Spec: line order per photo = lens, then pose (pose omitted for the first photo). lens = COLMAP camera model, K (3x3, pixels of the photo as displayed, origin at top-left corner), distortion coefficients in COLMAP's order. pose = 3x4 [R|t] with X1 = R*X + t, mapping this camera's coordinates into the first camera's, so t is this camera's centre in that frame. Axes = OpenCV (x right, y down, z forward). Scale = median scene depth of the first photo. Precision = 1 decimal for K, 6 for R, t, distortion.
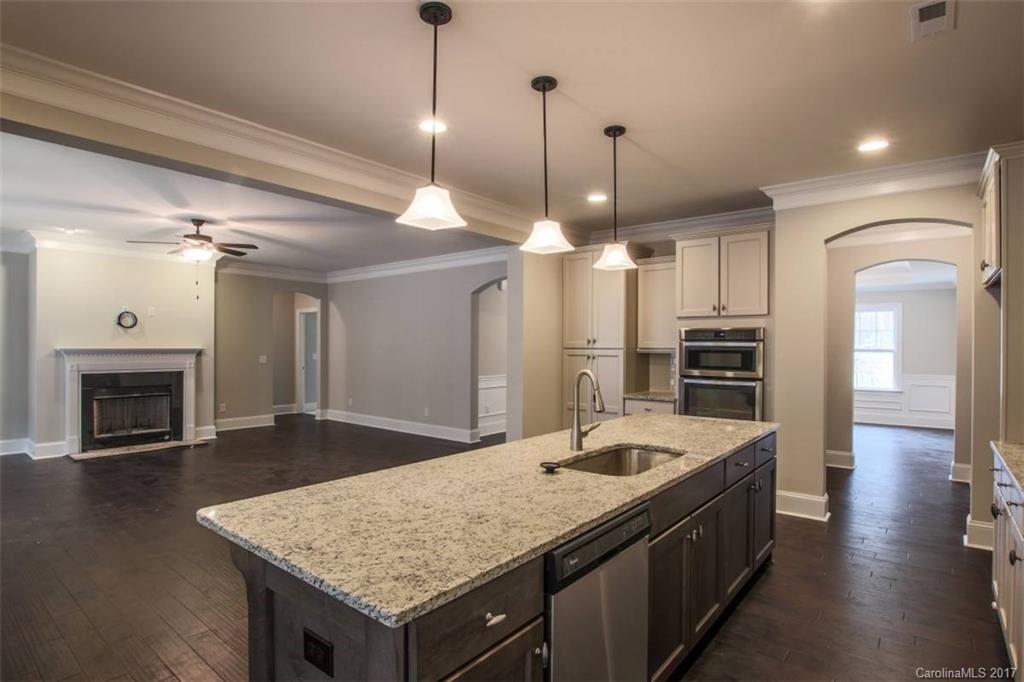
lens RADIAL K [[537.7, 0, 510.4], [0, 537.7, 346.0], [0, 0, 1]] dist [-0.026905, 0.000421]
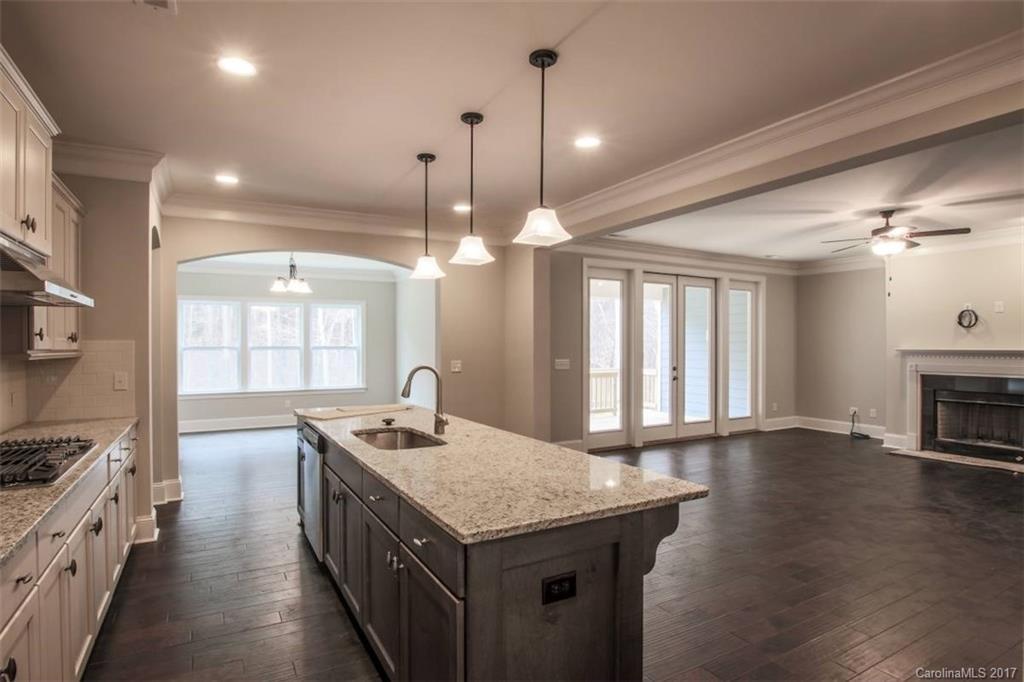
lens RADIAL K [[537.7, 0, 510.4], [0, 537.7, 346.0], [0, 0, 1]] dist [-0.026905, 0.000421]
pose [[-0.374456, 0.000140, -0.927245, 0.435585], [0.001276, 0.999999, -0.000364, -0.002796], [0.927244, -0.001320, -0.374456, 0.633705]]
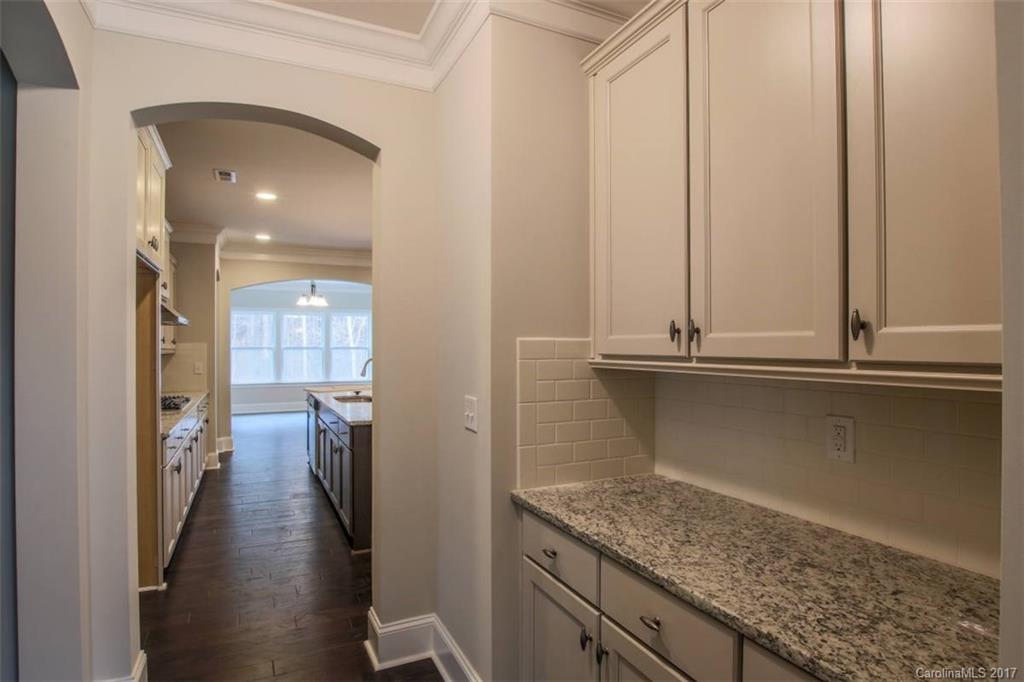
lens RADIAL K [[537.7, 0, 510.4], [0, 537.7, 346.0], [0, 0, 1]] dist [-0.026905, 0.000421]
pose [[-0.431696, -0.001933, -0.902017, 0.871508], [0.000238, 0.999997, -0.002257, -0.001633], [0.902019, -0.001189, -0.431694, 1.177668]]
